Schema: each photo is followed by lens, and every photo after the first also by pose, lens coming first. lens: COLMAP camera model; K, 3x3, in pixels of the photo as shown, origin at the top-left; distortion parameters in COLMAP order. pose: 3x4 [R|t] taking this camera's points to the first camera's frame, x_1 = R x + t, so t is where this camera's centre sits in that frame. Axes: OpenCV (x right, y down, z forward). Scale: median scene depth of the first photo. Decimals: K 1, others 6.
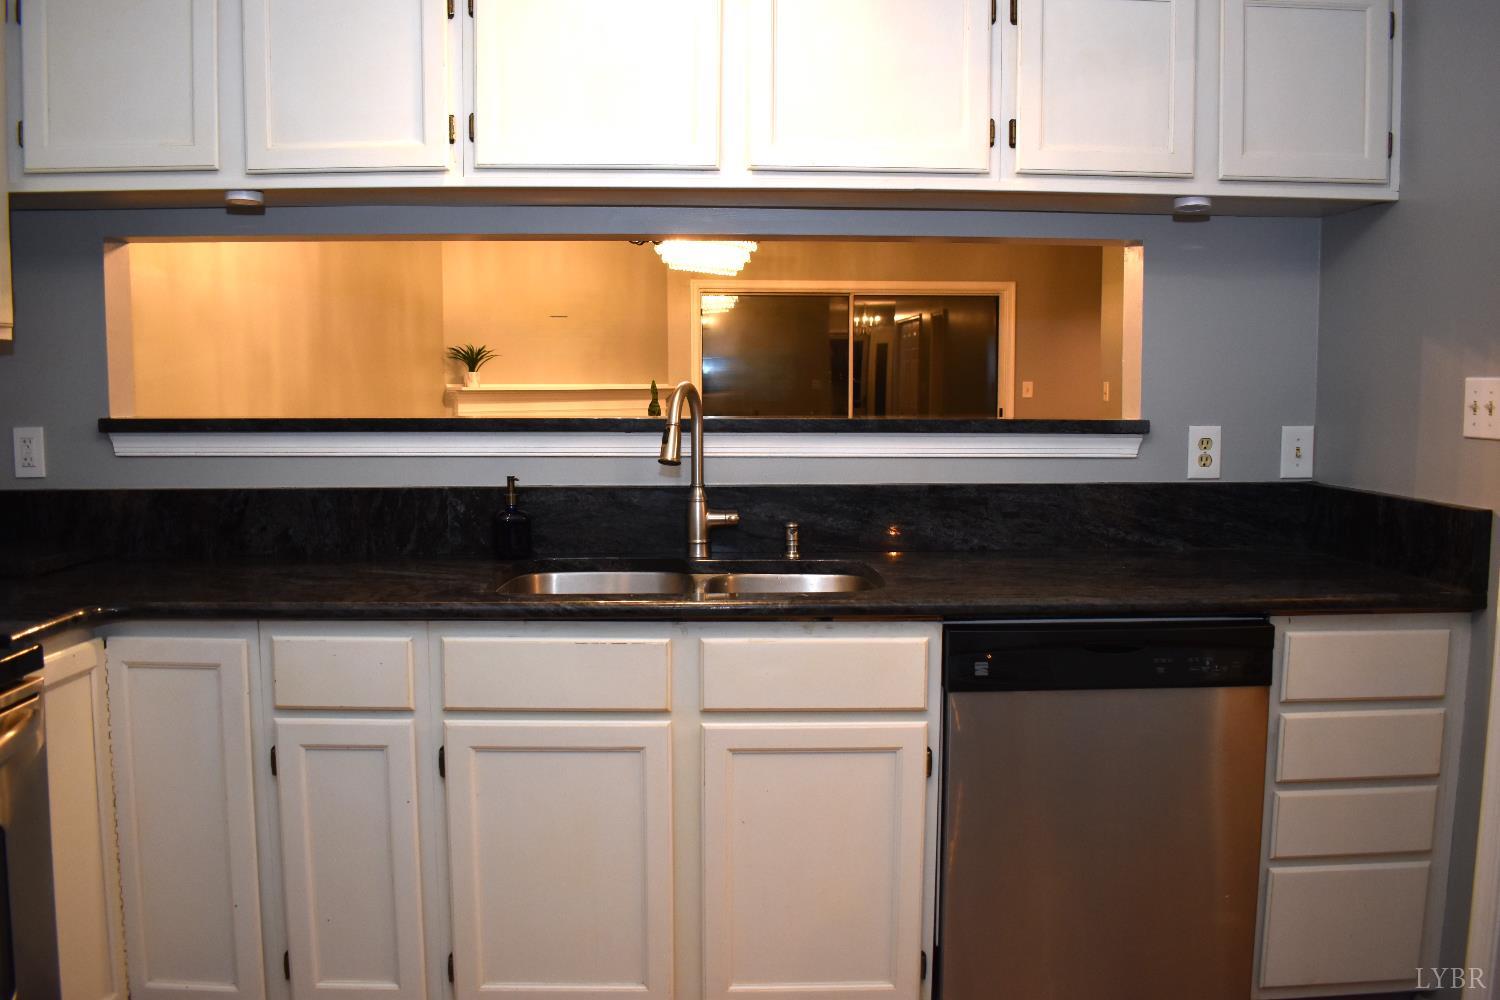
lens RADIAL K [[1169.6, 0, 747.2], [0, 1169.6, 498.6], [0, 0, 1]] dist [-0.098462, 0.017765]
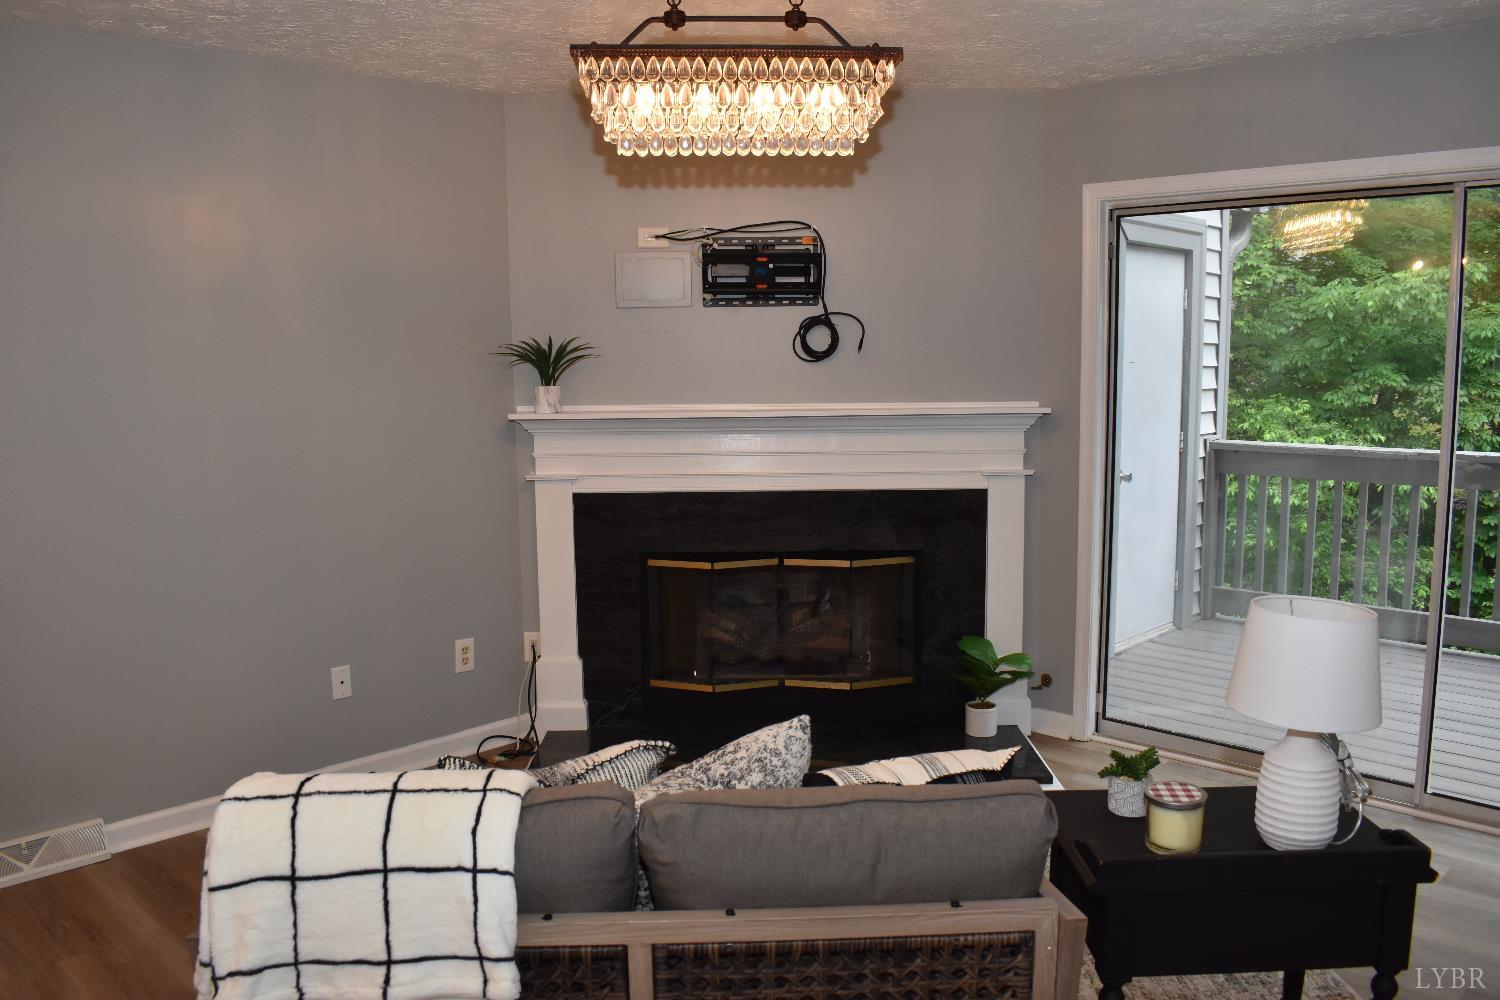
lens RADIAL K [[1169.6, 0, 762.4], [0, 1169.6, 503.2], [0, 0, 1]] dist [-0.098462, 0.017765]
pose [[0.685246, 0.093580, -0.722275, 0.690384], [-0.057439, 0.995566, 0.074494, -0.282715], [0.726043, -0.009560, 0.687582, 1.947430]]
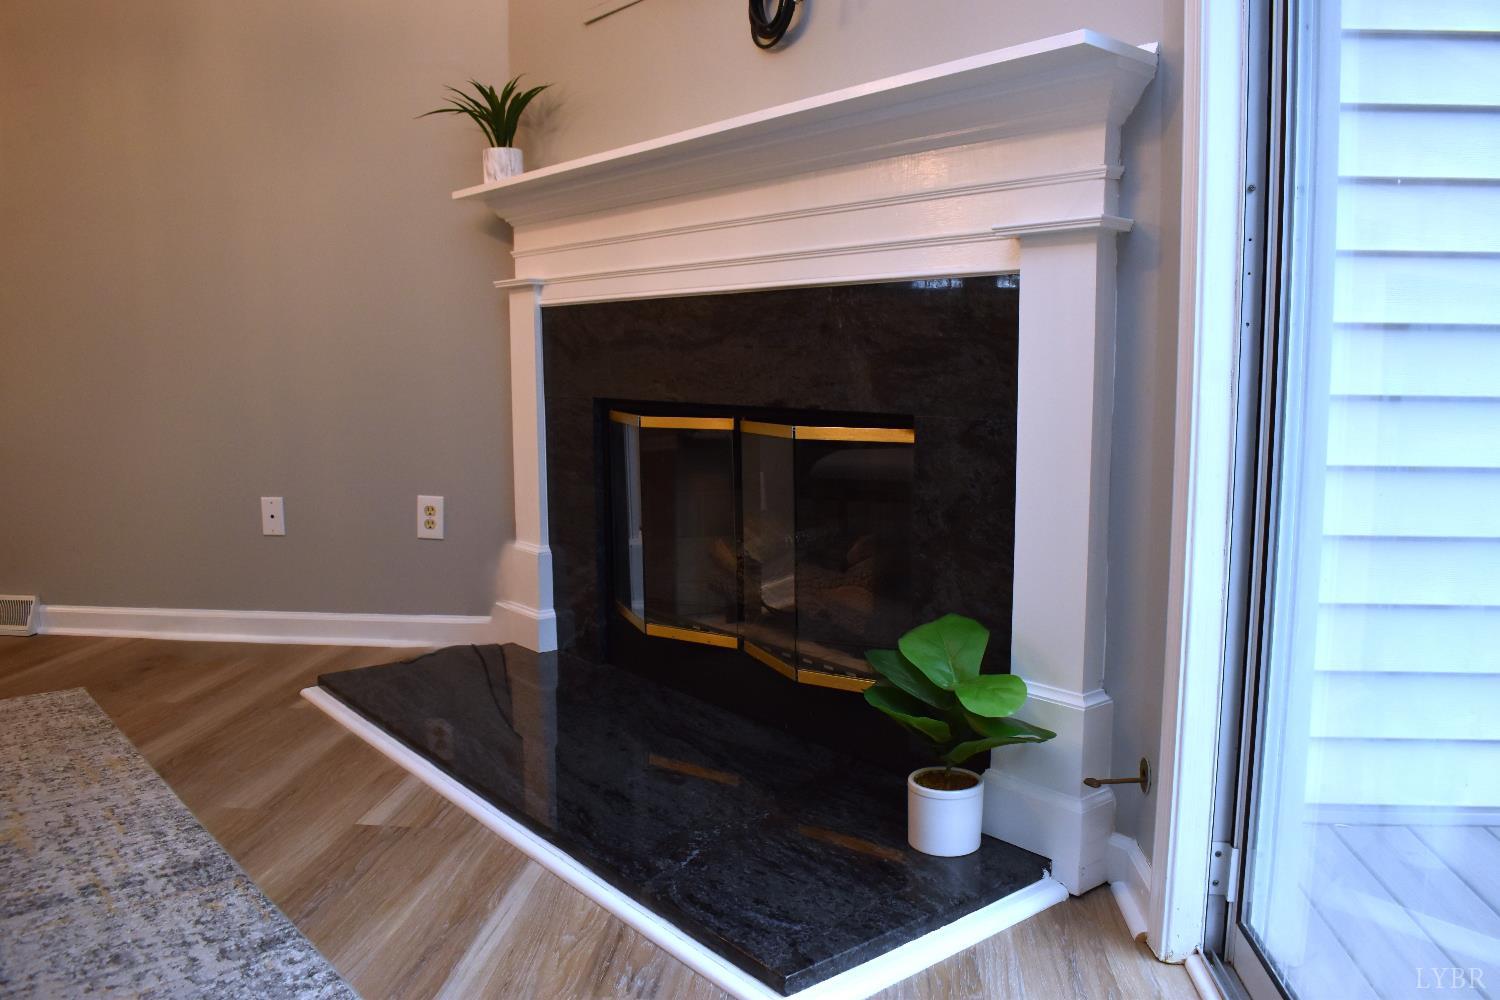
lens RADIAL K [[1169.6, 0, 745.2], [0, 1169.6, 510.8], [0, 0, 1]] dist [-0.098462, 0.017765]
pose [[-0.146258, 0.139447, -0.979369, 0.429411], [-0.084249, 0.984662, 0.152782, -0.153942], [0.985652, 0.104856, -0.132267, 3.236216]]
